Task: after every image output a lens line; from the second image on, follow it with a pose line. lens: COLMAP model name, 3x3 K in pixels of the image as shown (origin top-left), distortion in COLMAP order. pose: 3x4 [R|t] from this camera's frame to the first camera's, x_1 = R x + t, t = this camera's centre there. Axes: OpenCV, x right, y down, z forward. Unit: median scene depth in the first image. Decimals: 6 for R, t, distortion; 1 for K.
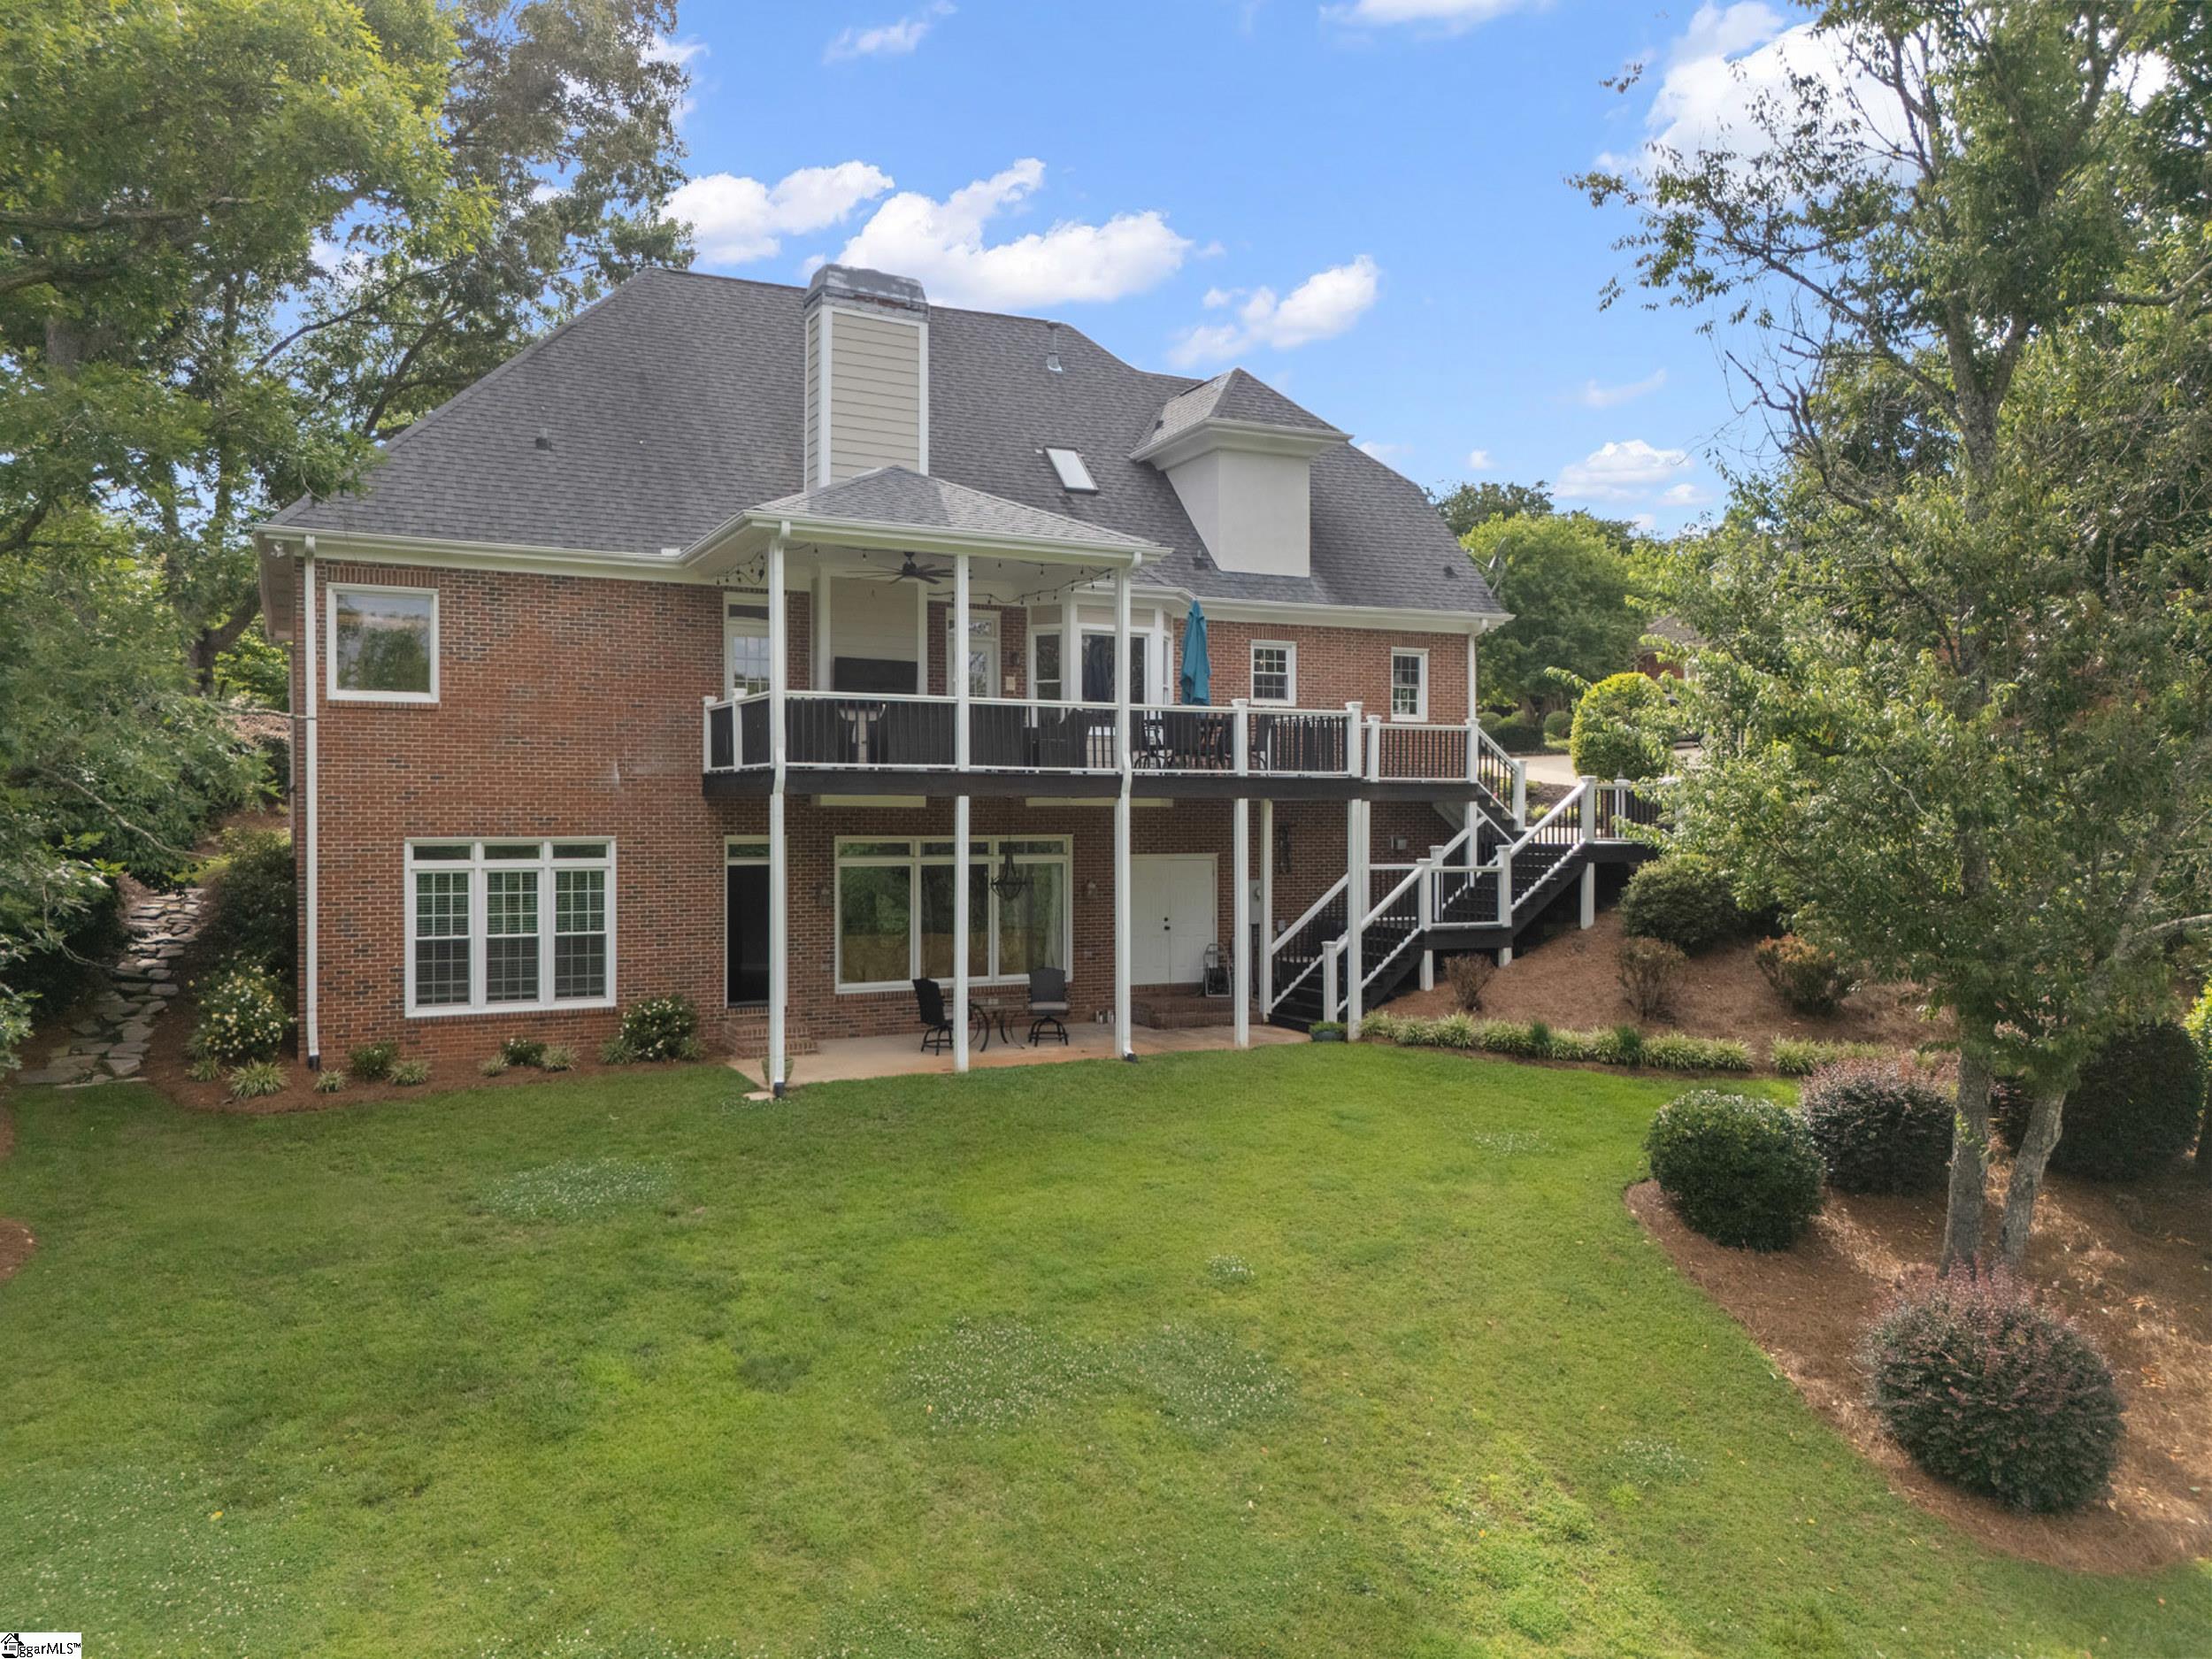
lens RADIAL K [[1673.2, 0, 1102.2], [0, 1673.2, 803.2], [0, 0, 1]] dist [0.077556, -0.066094]
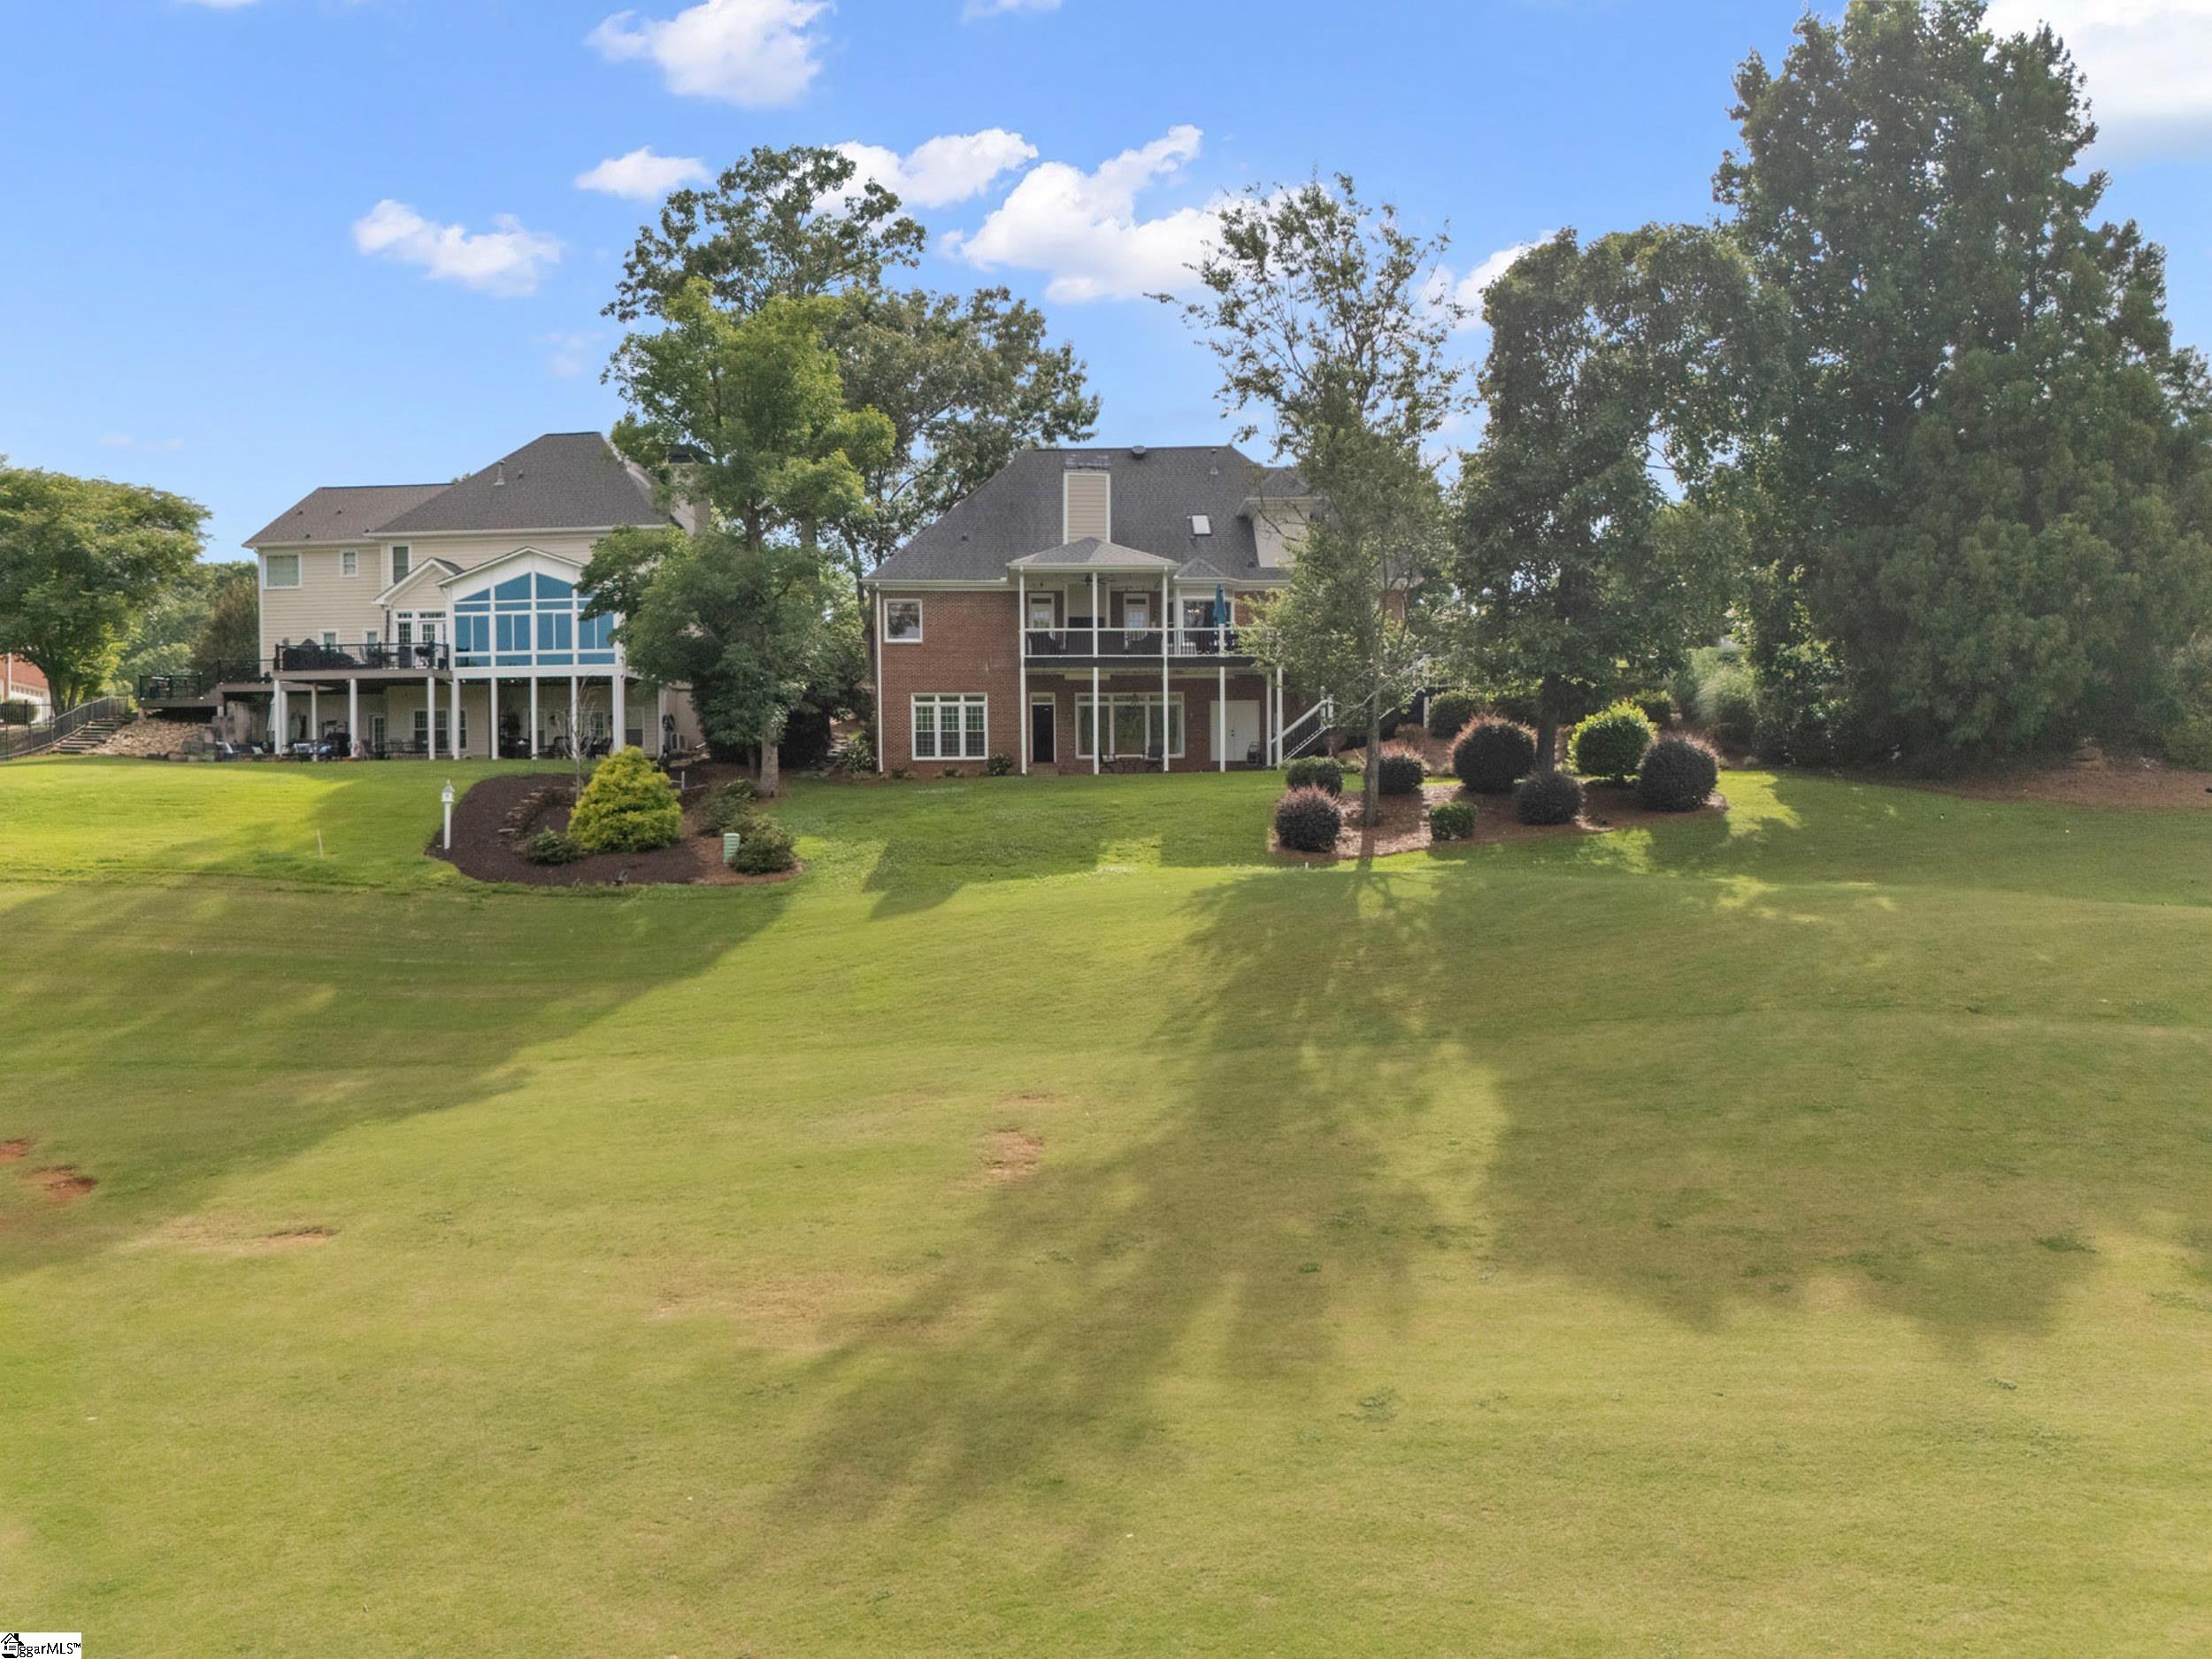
lens RADIAL K [[1673.2, 0, 1102.2], [0, 1673.2, 803.2], [0, 0, 1]] dist [0.077556, -0.066094]
pose [[0.919782, -0.011595, -0.392258, 0.881049], [0.013462, 0.999907, 0.002009, 0.188780], [0.392198, -0.007129, 0.919853, -1.286989]]
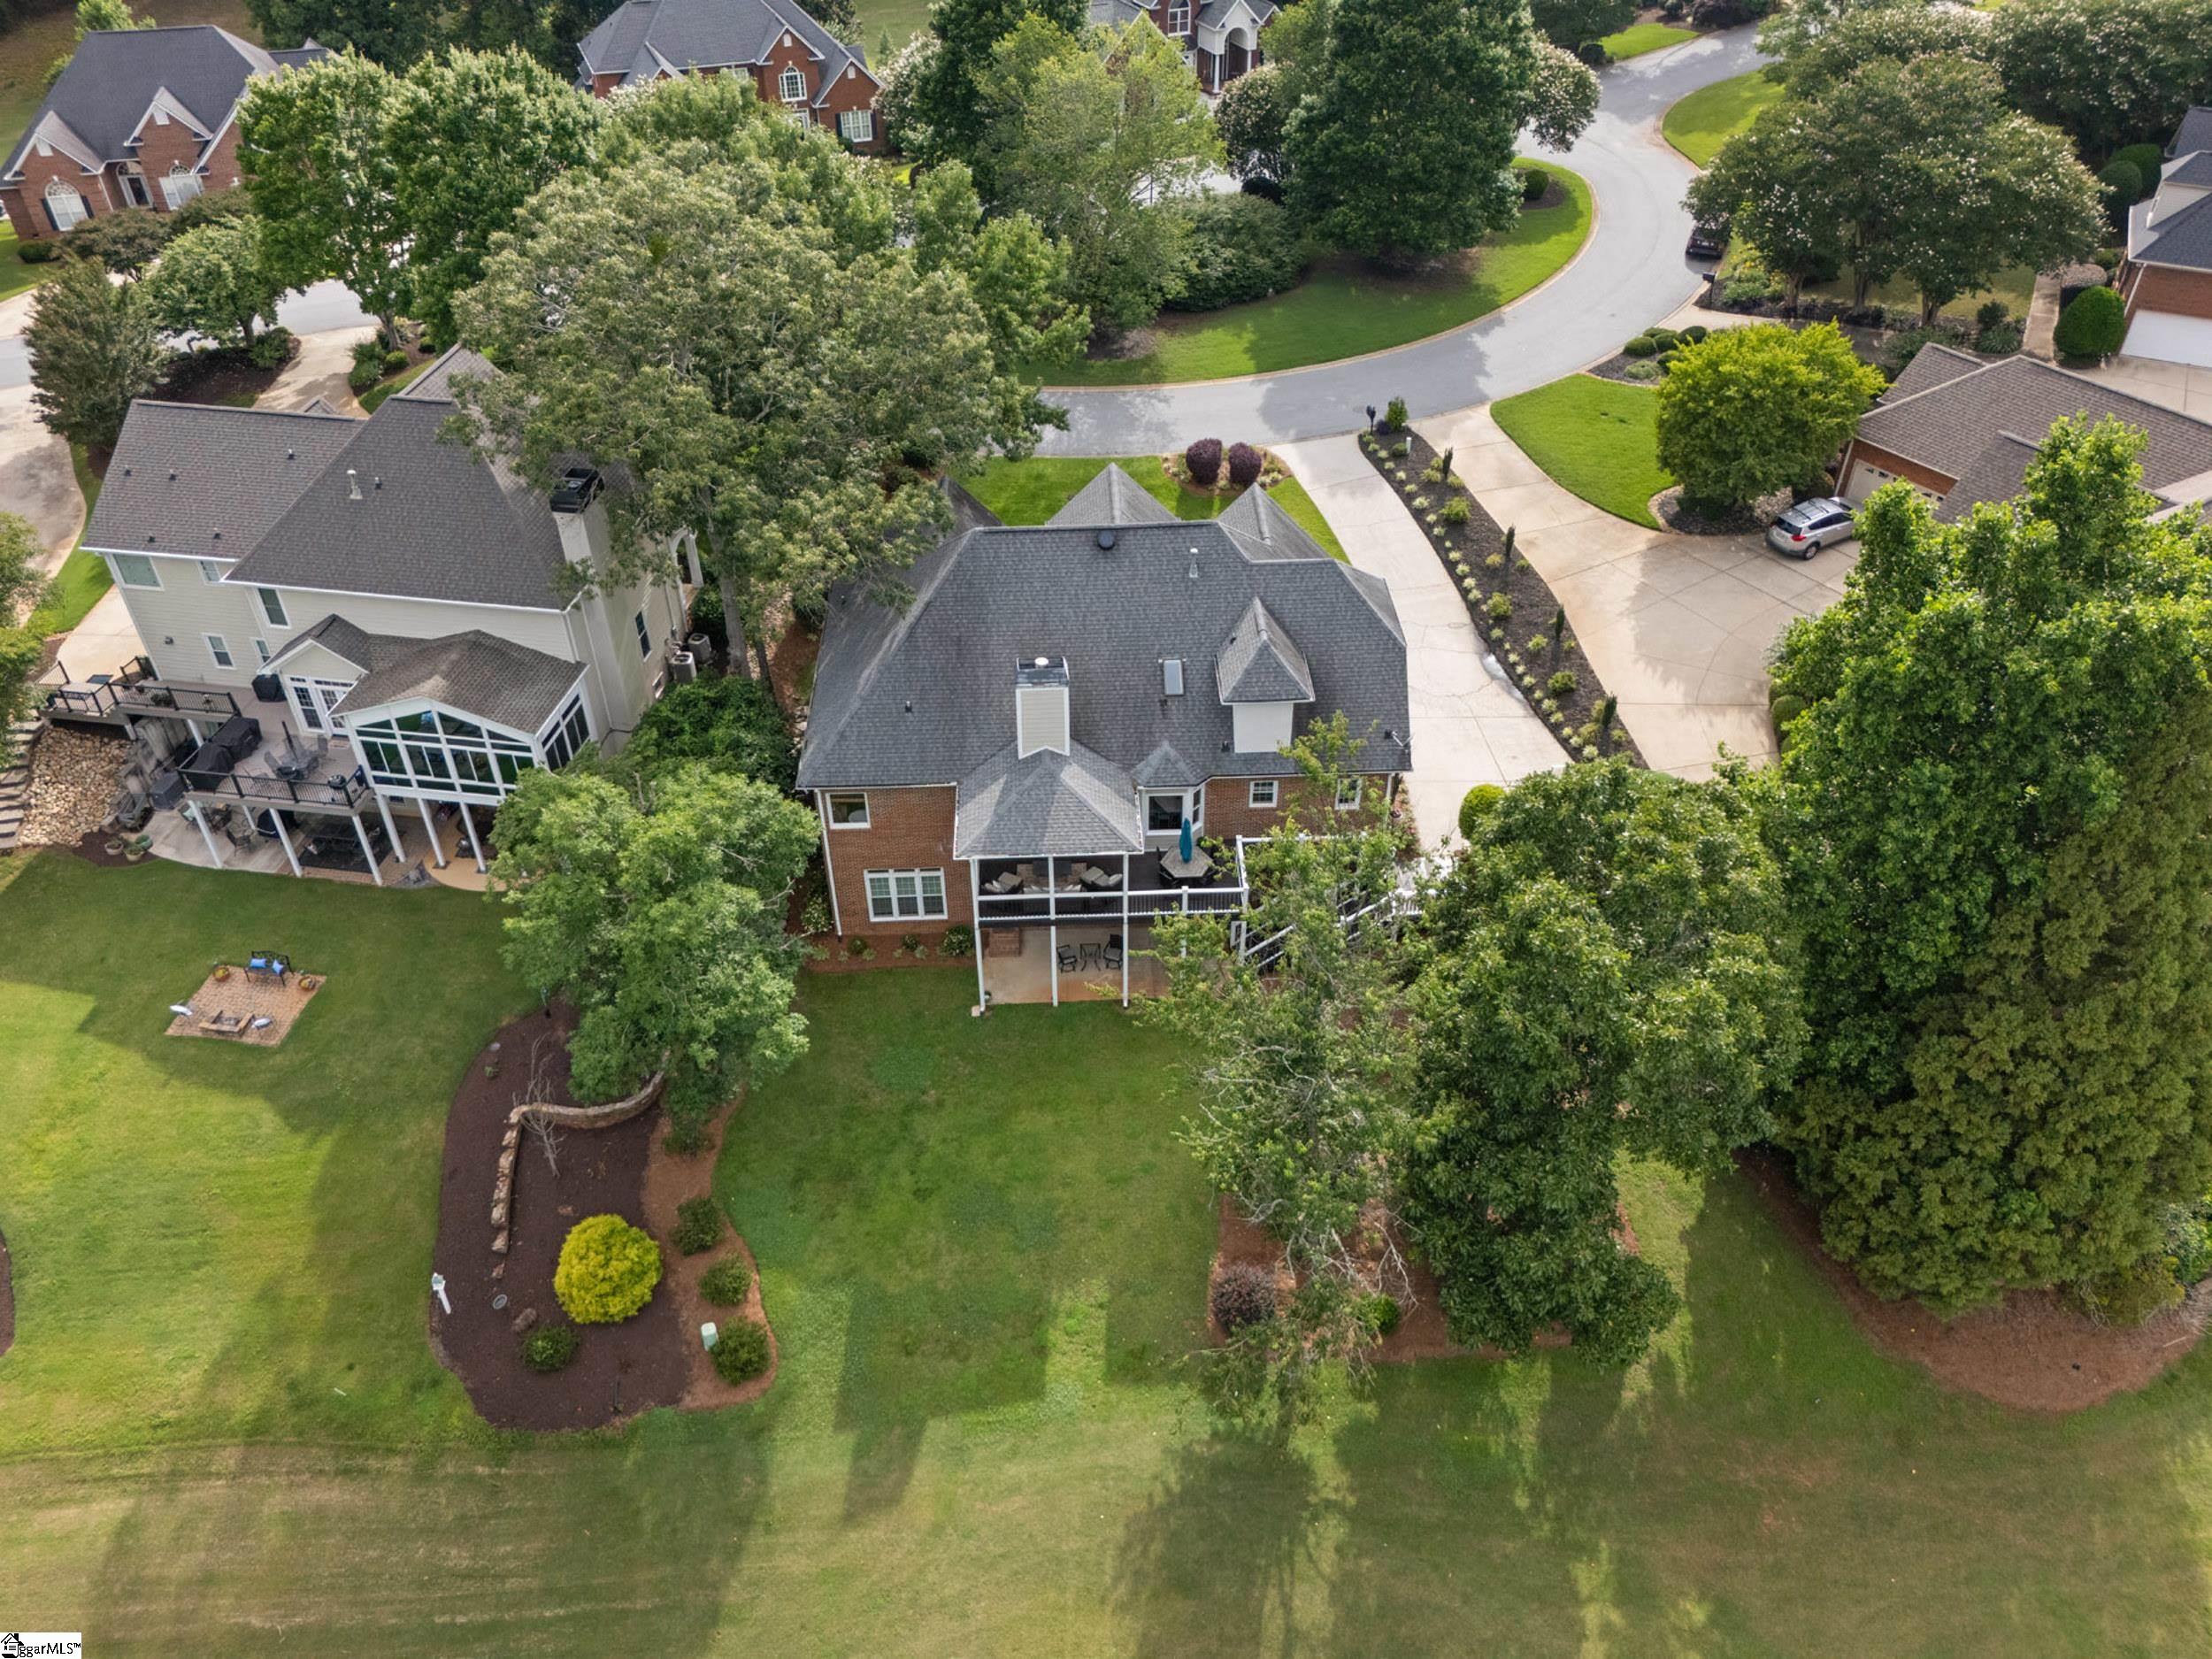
lens RADIAL K [[1675.6, 0, 1162.1], [0, 1675.6, 831.4], [0, 0, 1]] dist [0.032467, -0.068673]
pose [[0.925411, 0.251689, -0.283316, 0.700019], [-0.012714, 0.767800, 0.640563, -1.626426], [0.378753, -0.589182, 0.713730, -0.599983]]
